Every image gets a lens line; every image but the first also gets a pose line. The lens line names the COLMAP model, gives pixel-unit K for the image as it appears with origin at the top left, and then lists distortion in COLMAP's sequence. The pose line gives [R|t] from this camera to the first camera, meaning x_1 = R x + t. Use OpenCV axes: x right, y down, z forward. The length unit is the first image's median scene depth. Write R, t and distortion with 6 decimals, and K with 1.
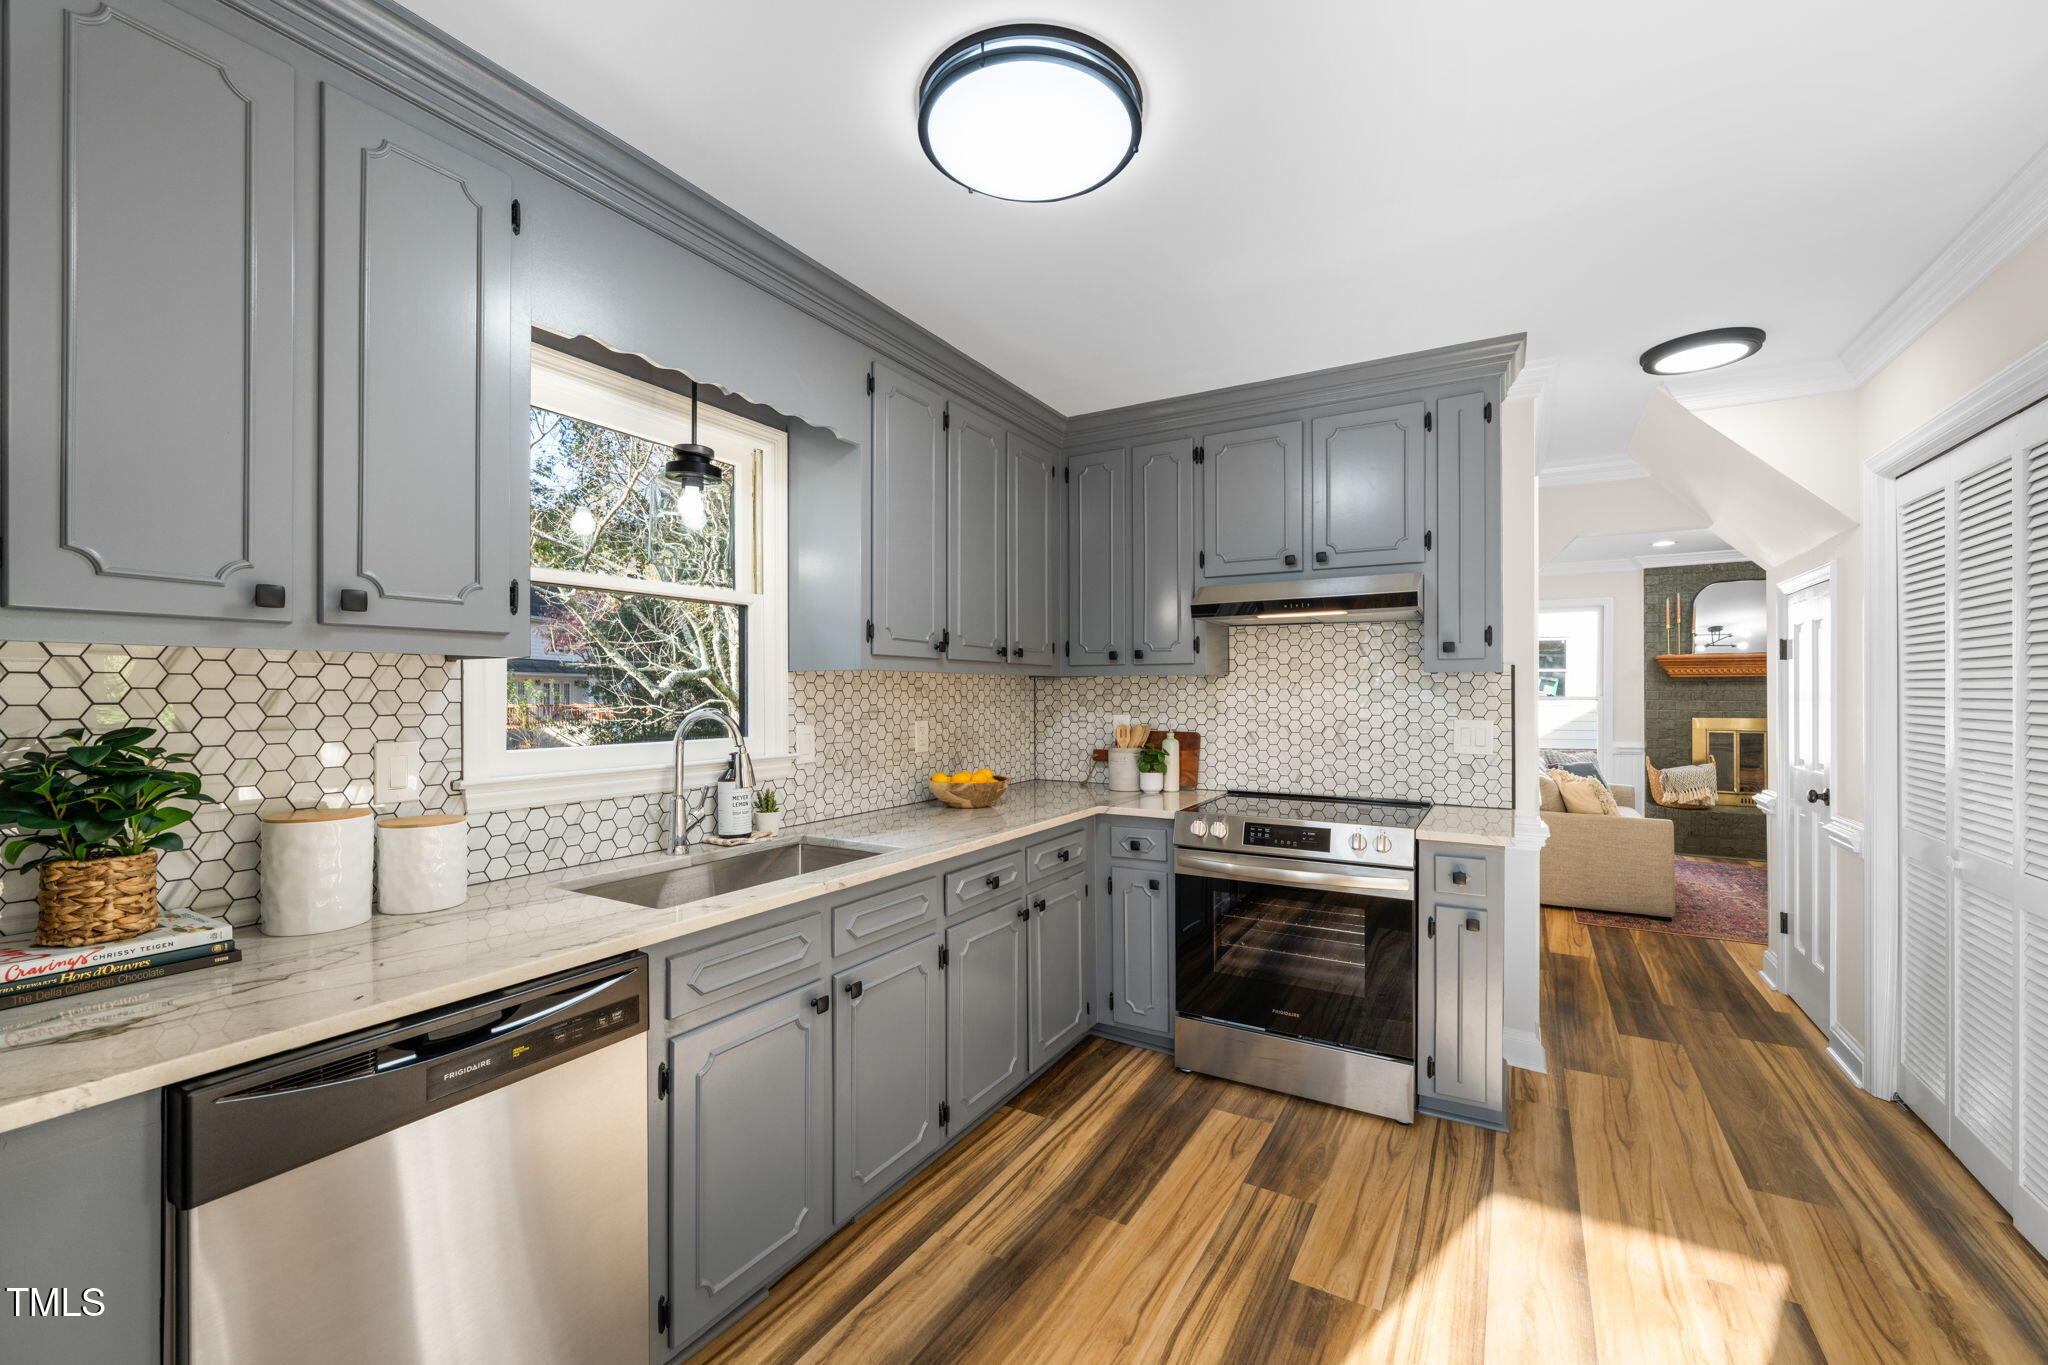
lens RADIAL K [[823.4, 0, 1026.3], [0, 823.4, 687.7], [0, 0, 1]] dist [0.006945, 0.000262]
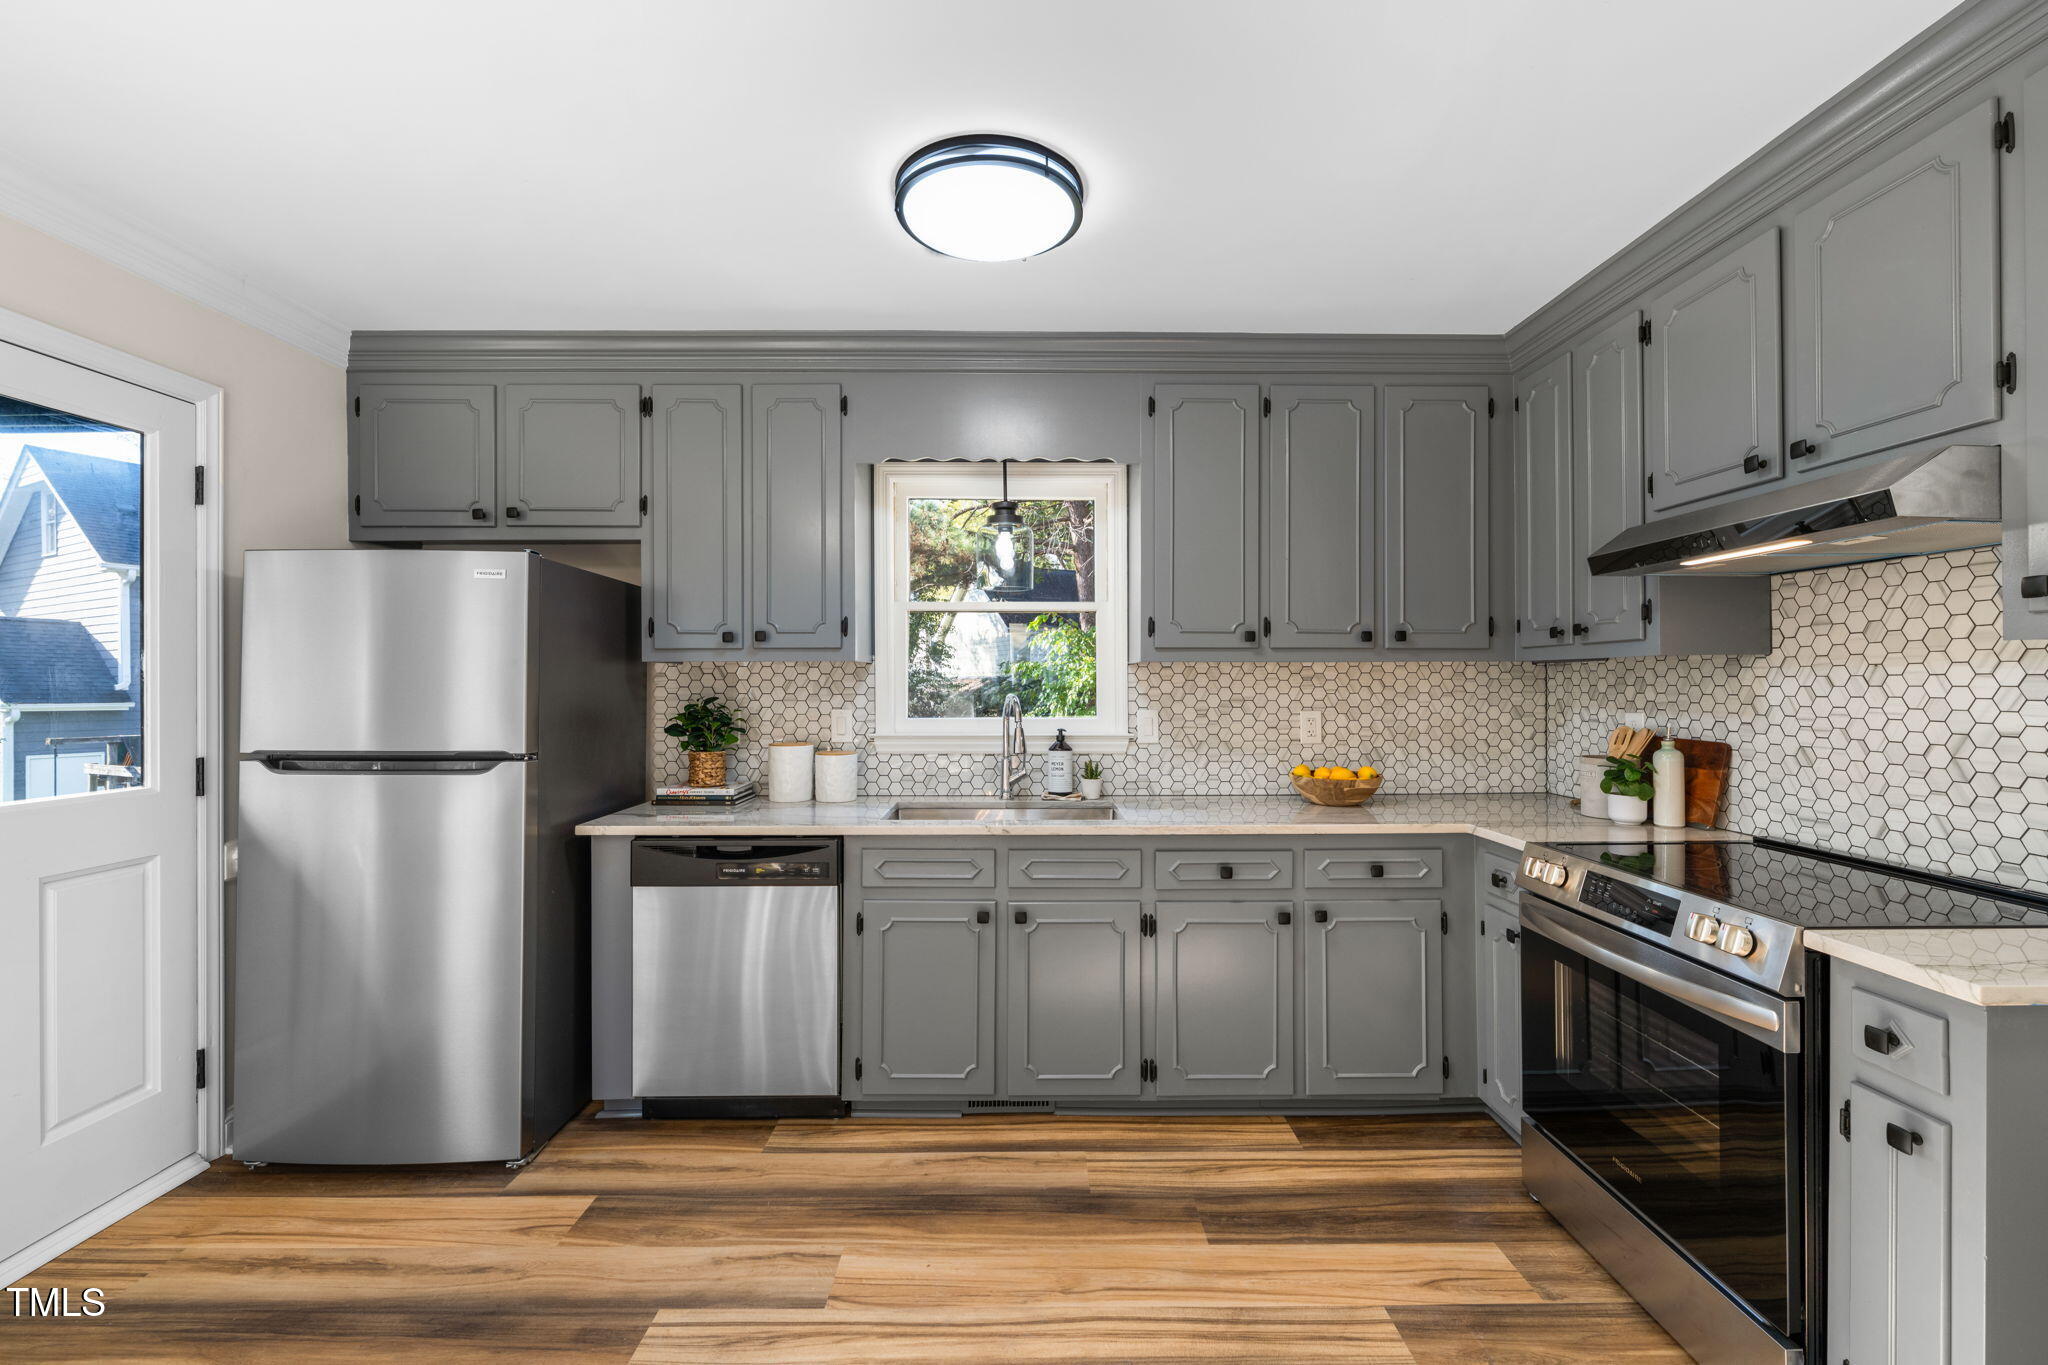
lens RADIAL K [[823.4, 0, 1034.5], [0, 823.4, 680.6], [0, 0, 1]] dist [0.006945, 0.000262]
pose [[0.533248, -0.001816, -0.845957, 0.543005], [0.004764, 0.999988, 0.000857, 0.001990], [0.845945, -0.004487, 0.533251, 0.218499]]
